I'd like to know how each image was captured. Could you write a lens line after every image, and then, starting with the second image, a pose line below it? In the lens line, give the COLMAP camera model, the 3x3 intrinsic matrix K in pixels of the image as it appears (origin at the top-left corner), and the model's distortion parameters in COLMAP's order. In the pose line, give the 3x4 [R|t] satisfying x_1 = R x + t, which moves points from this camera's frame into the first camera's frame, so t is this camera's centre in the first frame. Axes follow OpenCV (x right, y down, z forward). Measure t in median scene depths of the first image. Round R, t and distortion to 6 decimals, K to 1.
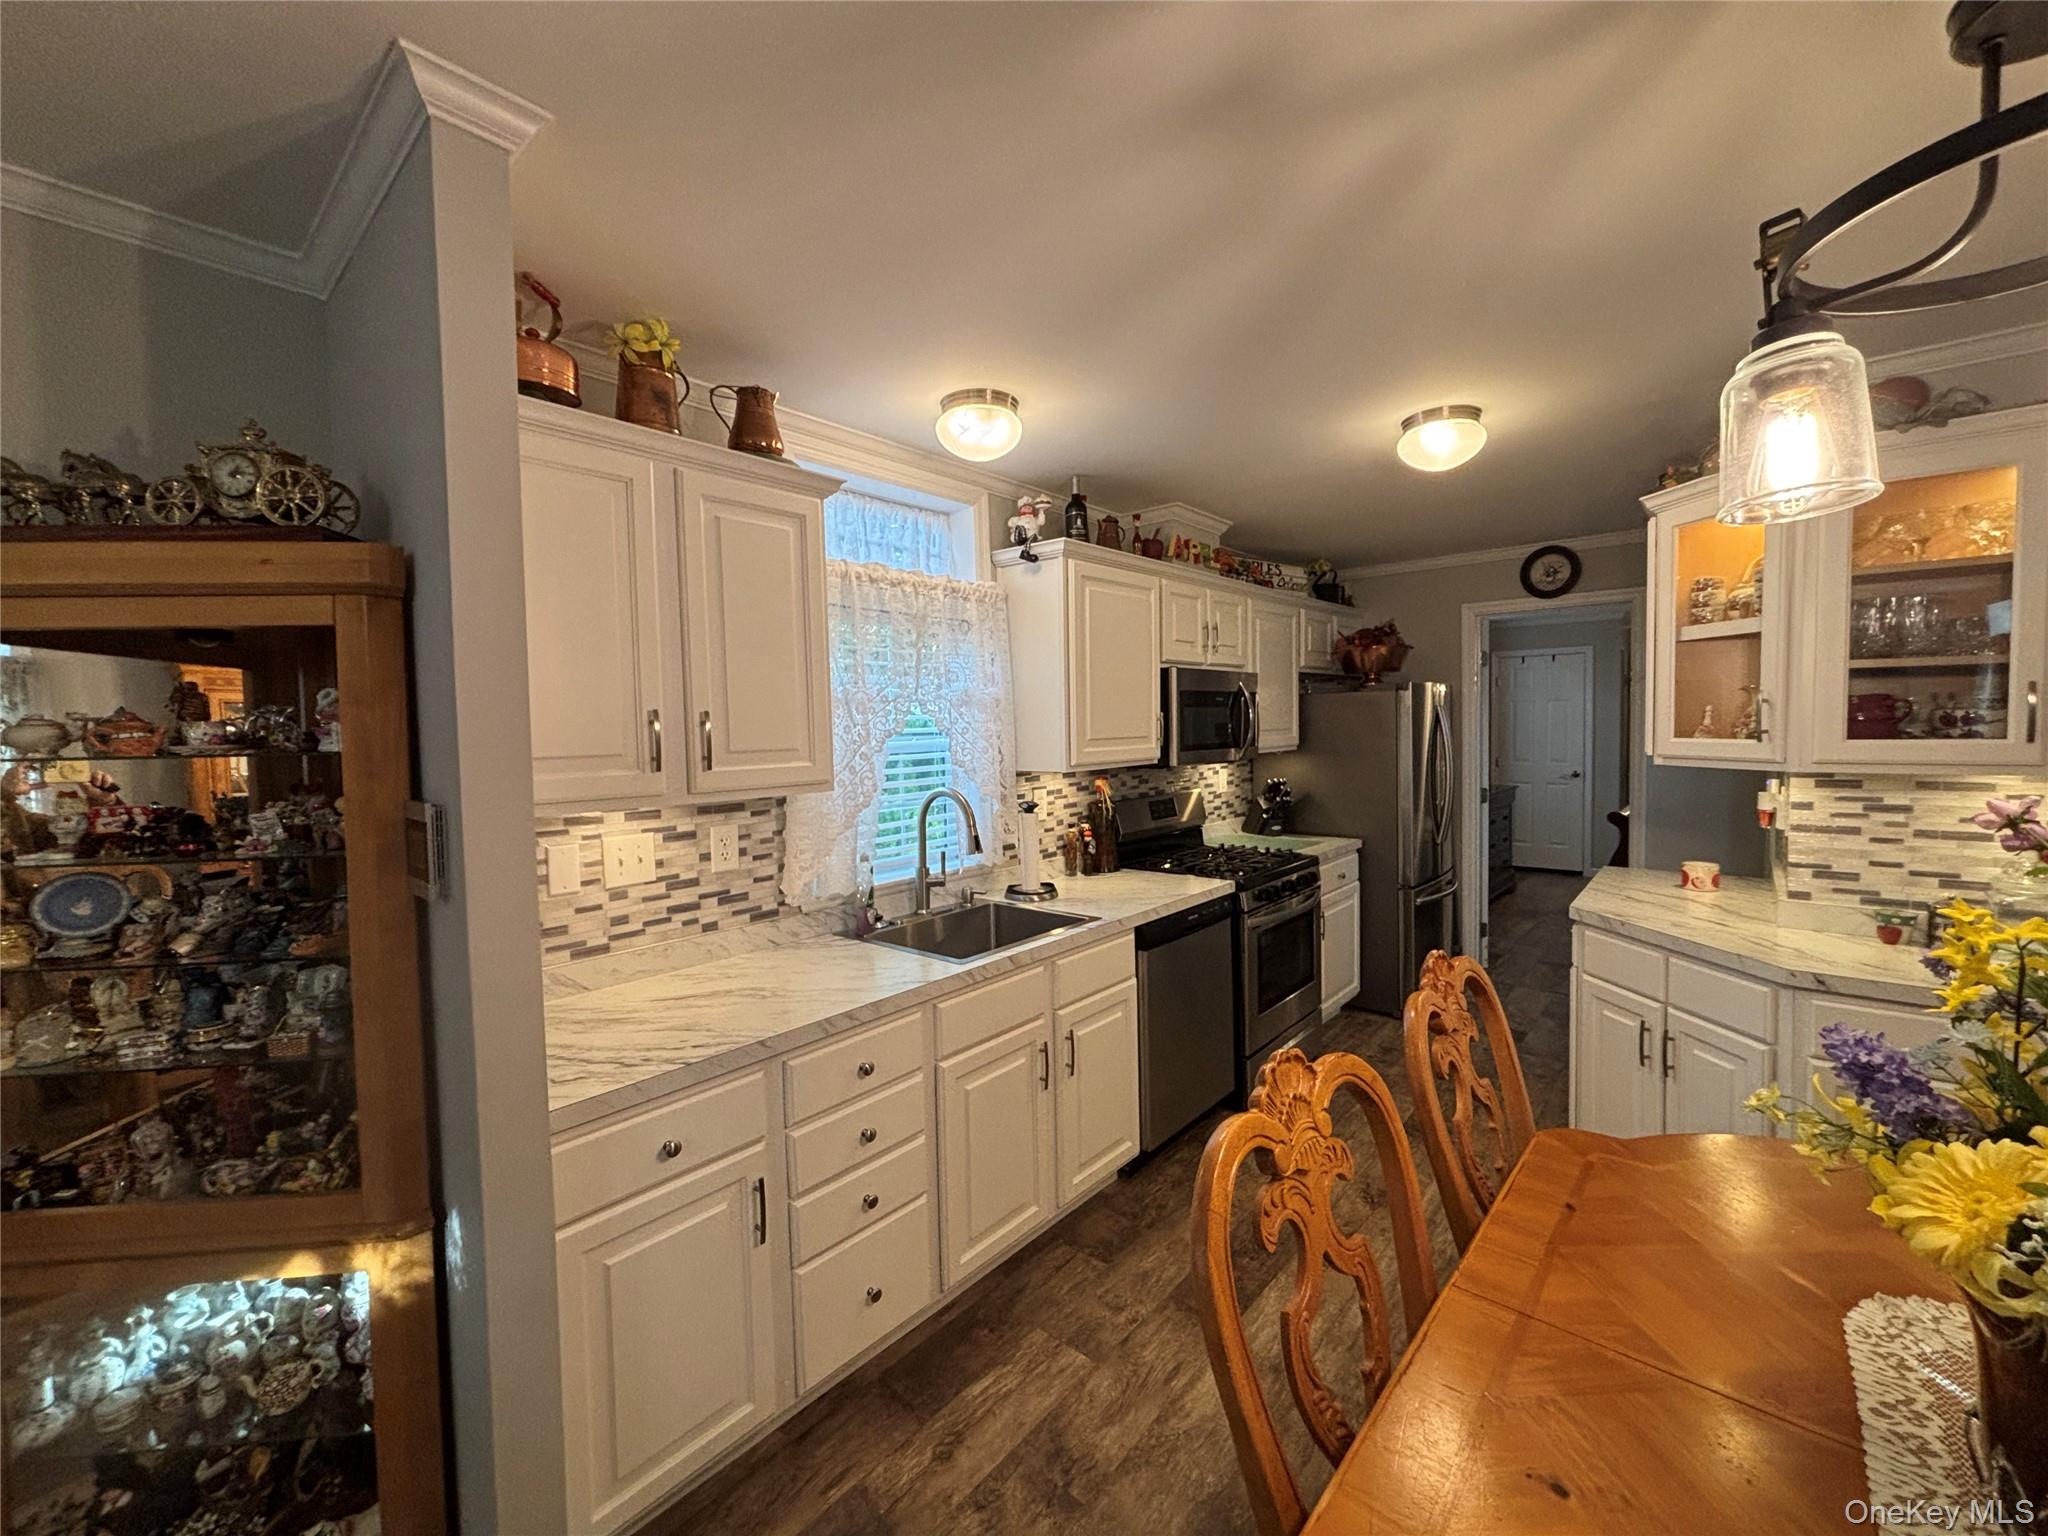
lens RADIAL K [[825.8, 0, 992.1], [0, 825.8, 771.8], [0, 0, 1]] dist [-0.001723, 0.000526]
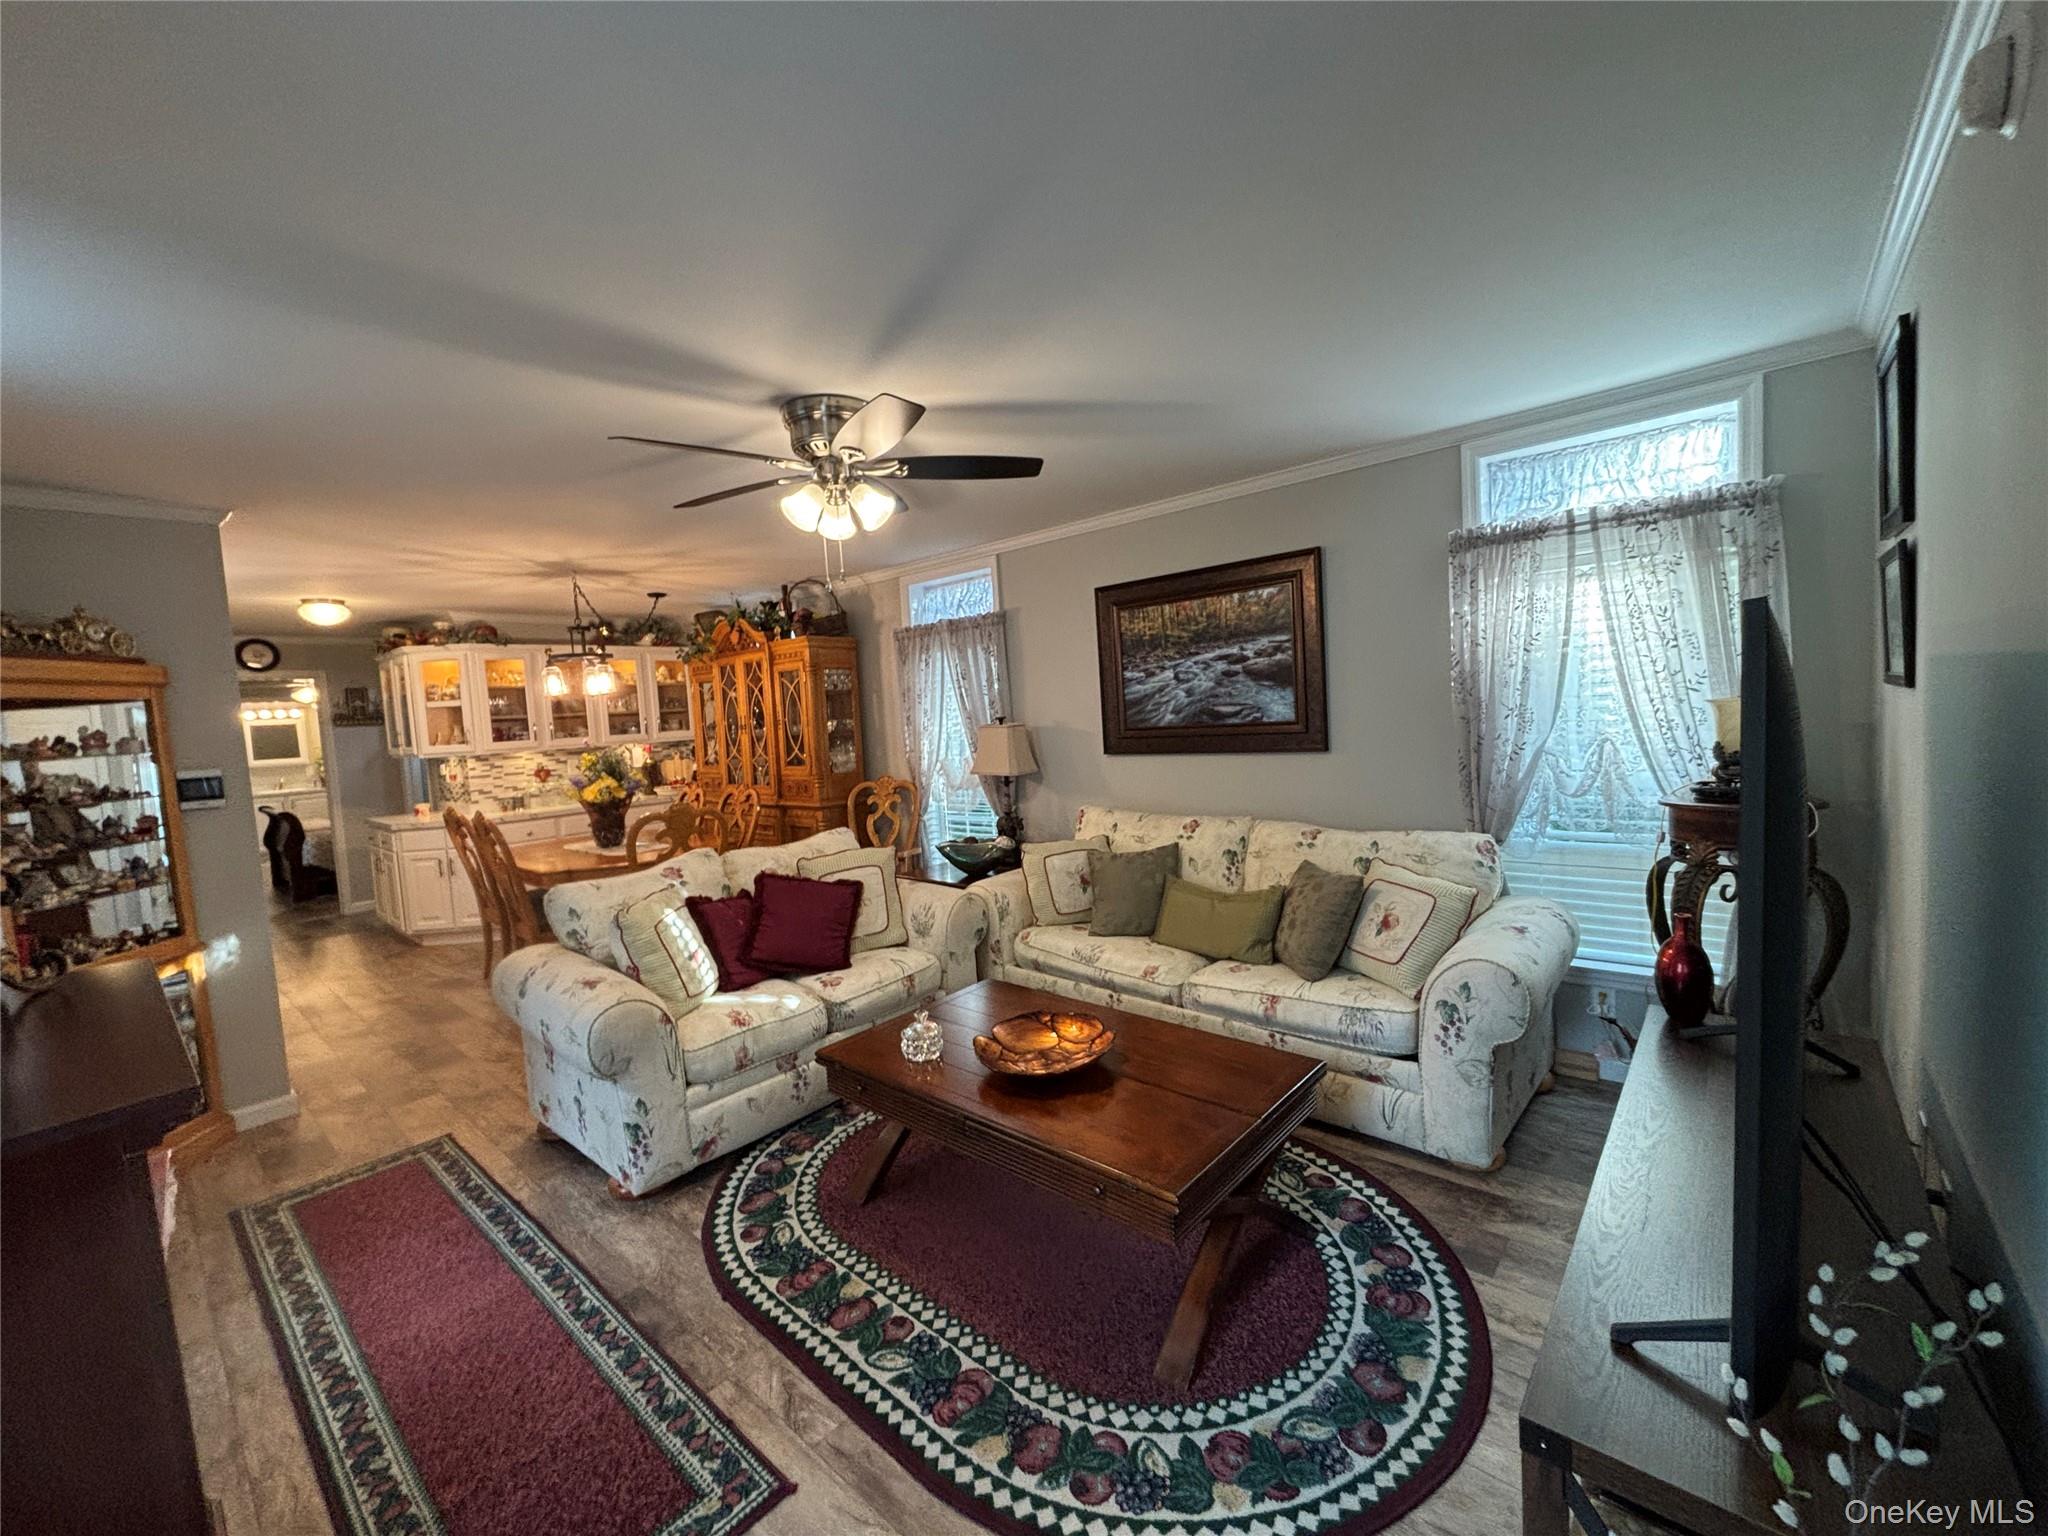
lens RADIAL K [[825.8, 0, 1025.2], [0, 825.8, 766.8], [0, 0, 1]] dist [-0.001723, 0.000526]
pose [[-0.019973, -0.052411, 0.998426, -3.308789], [0.109918, 0.992456, 0.054297, 0.160617], [-0.993740, 0.110830, -0.014061, -1.451095]]
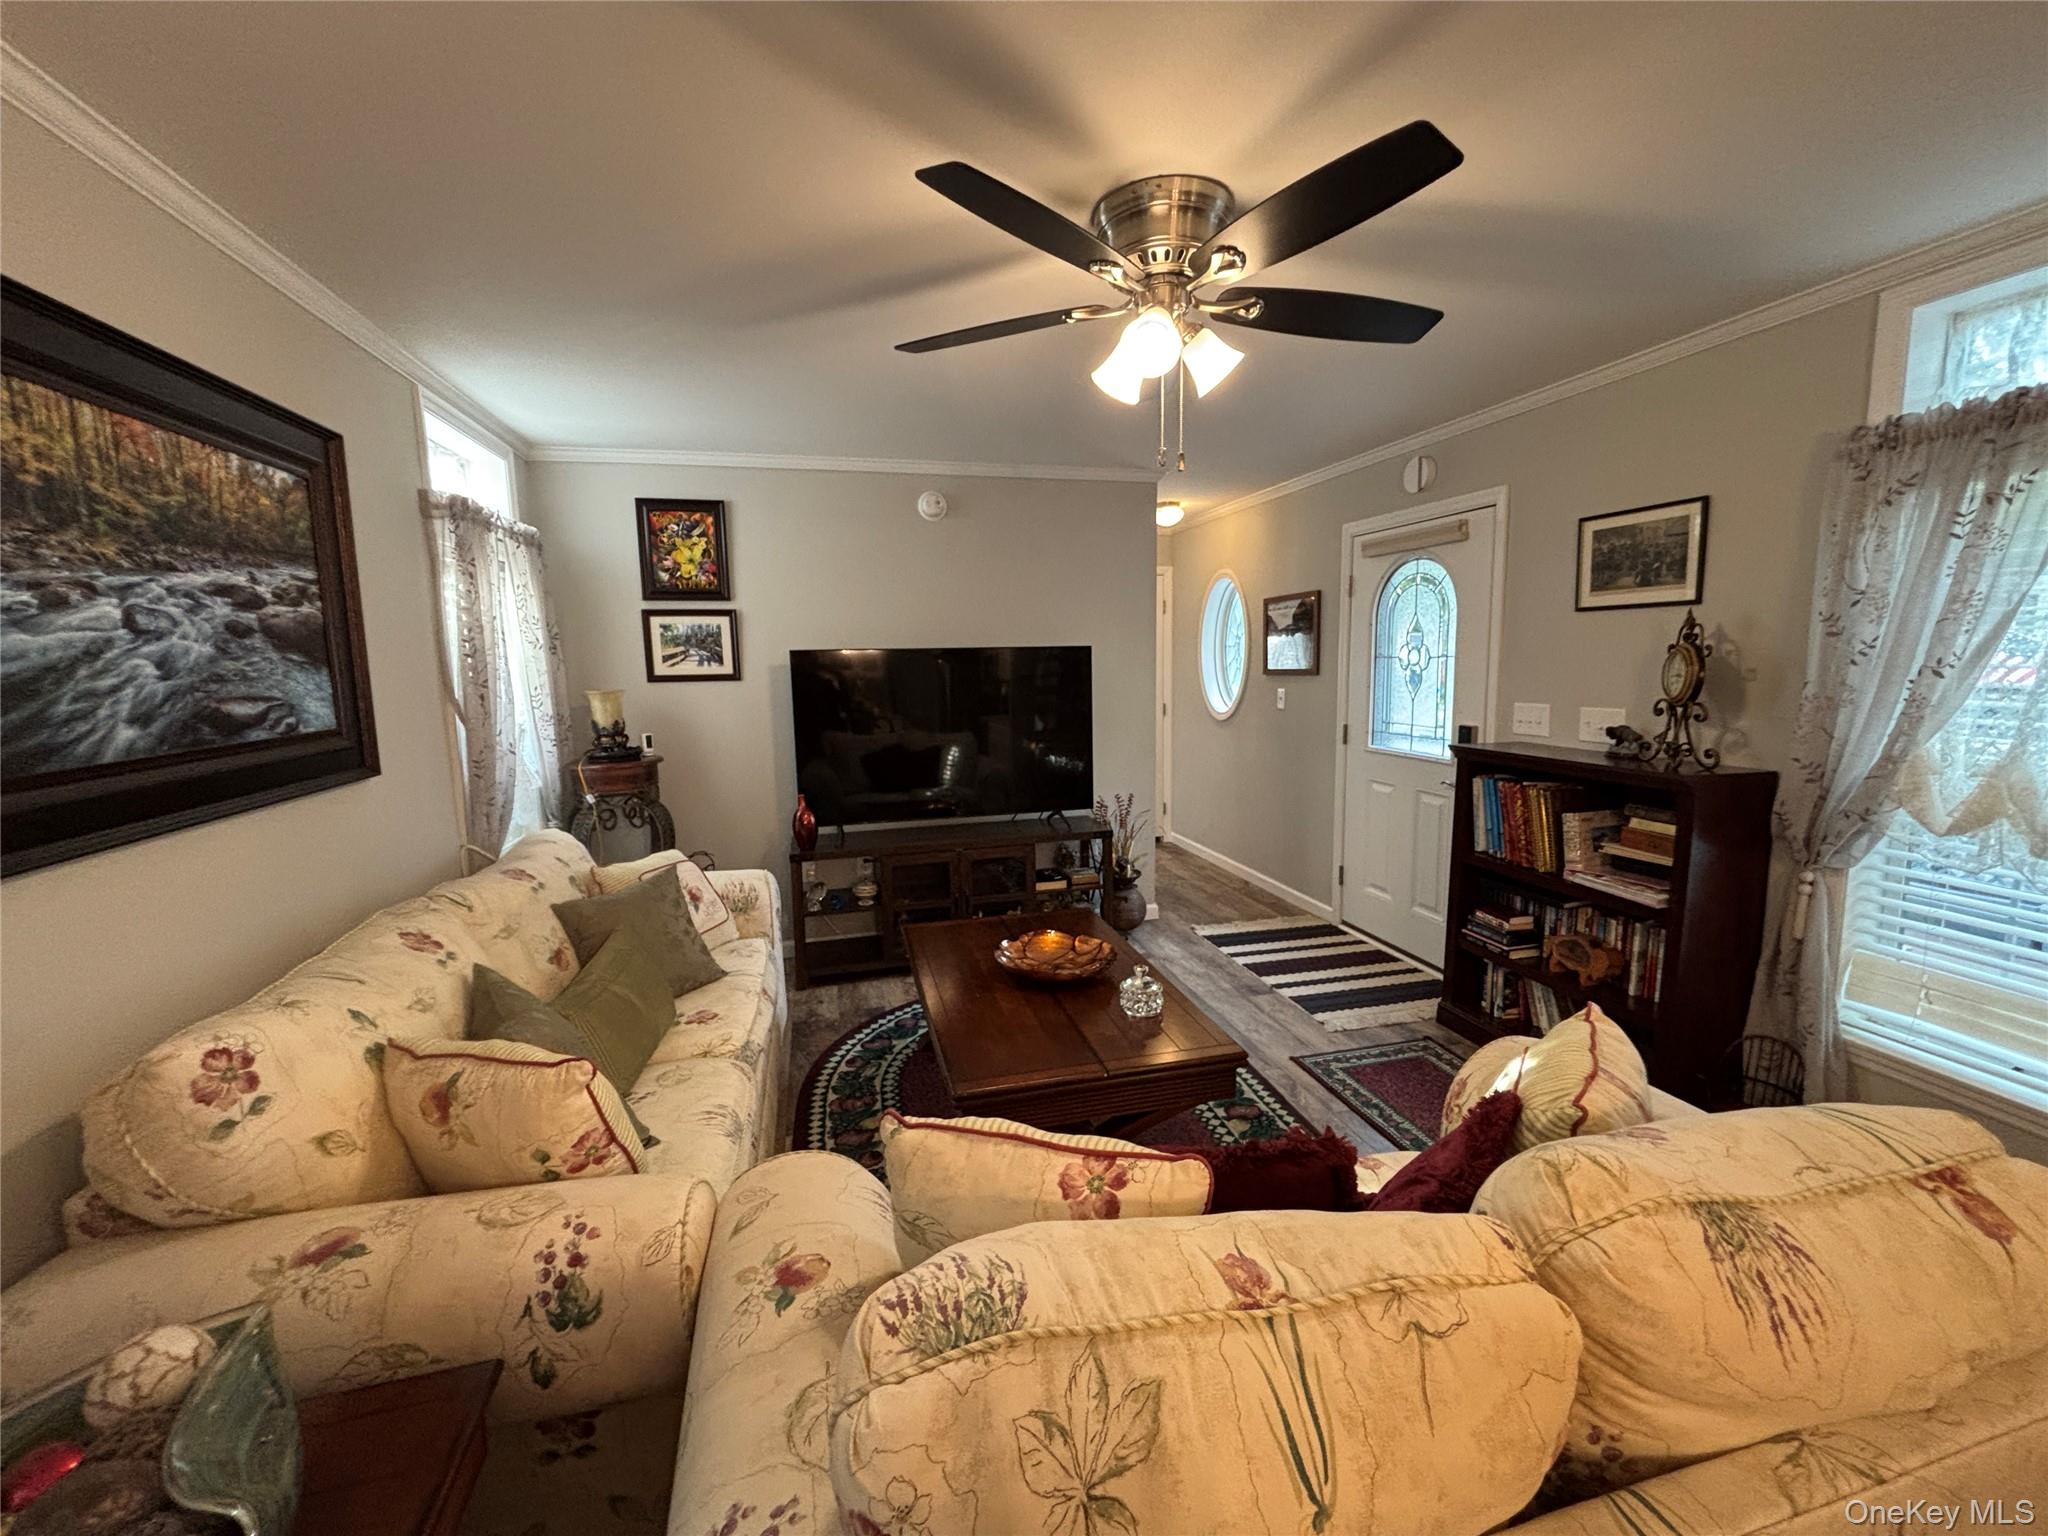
lens RADIAL K [[825.8, 0, 1022.4], [0, 825.8, 764.1], [0, 0, 1]] dist [-0.001723, 0.000526]
pose [[-0.546879, 0.138021, -0.825756, 0.245844], [-0.010878, 0.985063, 0.171853, 0.036353], [0.837141, 0.102965, -0.537208, -0.432419]]
